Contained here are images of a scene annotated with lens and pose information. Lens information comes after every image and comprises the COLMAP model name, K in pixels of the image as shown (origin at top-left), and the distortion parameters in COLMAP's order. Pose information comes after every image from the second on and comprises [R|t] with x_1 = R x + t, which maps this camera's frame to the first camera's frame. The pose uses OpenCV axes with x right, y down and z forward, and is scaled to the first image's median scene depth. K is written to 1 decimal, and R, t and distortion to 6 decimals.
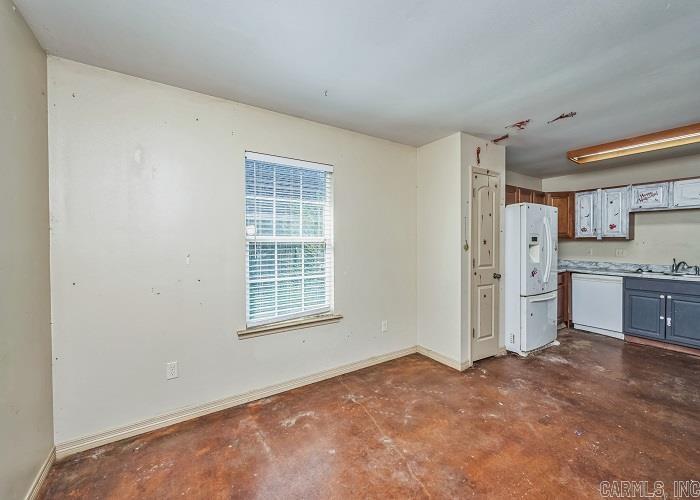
lens RADIAL K [[282.8, 0, 353.7], [0, 282.8, 247.8], [0, 0, 1]] dist [0.002922, -0.001181]
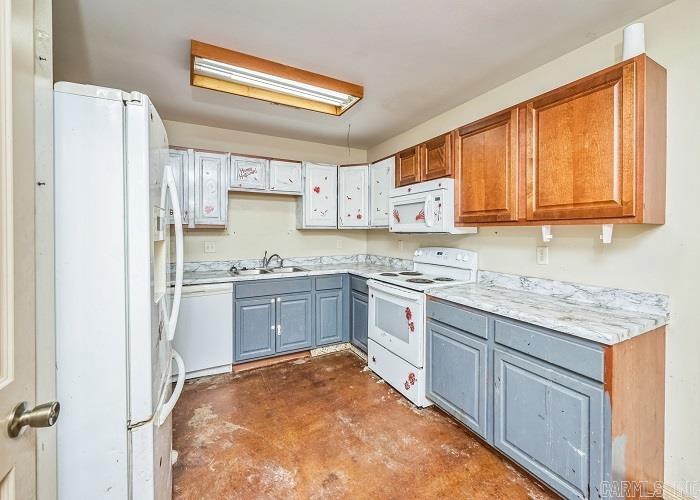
lens RADIAL K [[282.8, 0, 339.8], [0, 282.8, 235.0], [0, 0, 1]] dist [0.002922, -0.001181]
pose [[0.112648, -0.004044, 0.993627, 0.168304], [0.019755, 0.999803, 0.001830, -0.004709], [-0.993439, 0.019423, 0.112706, 0.373971]]
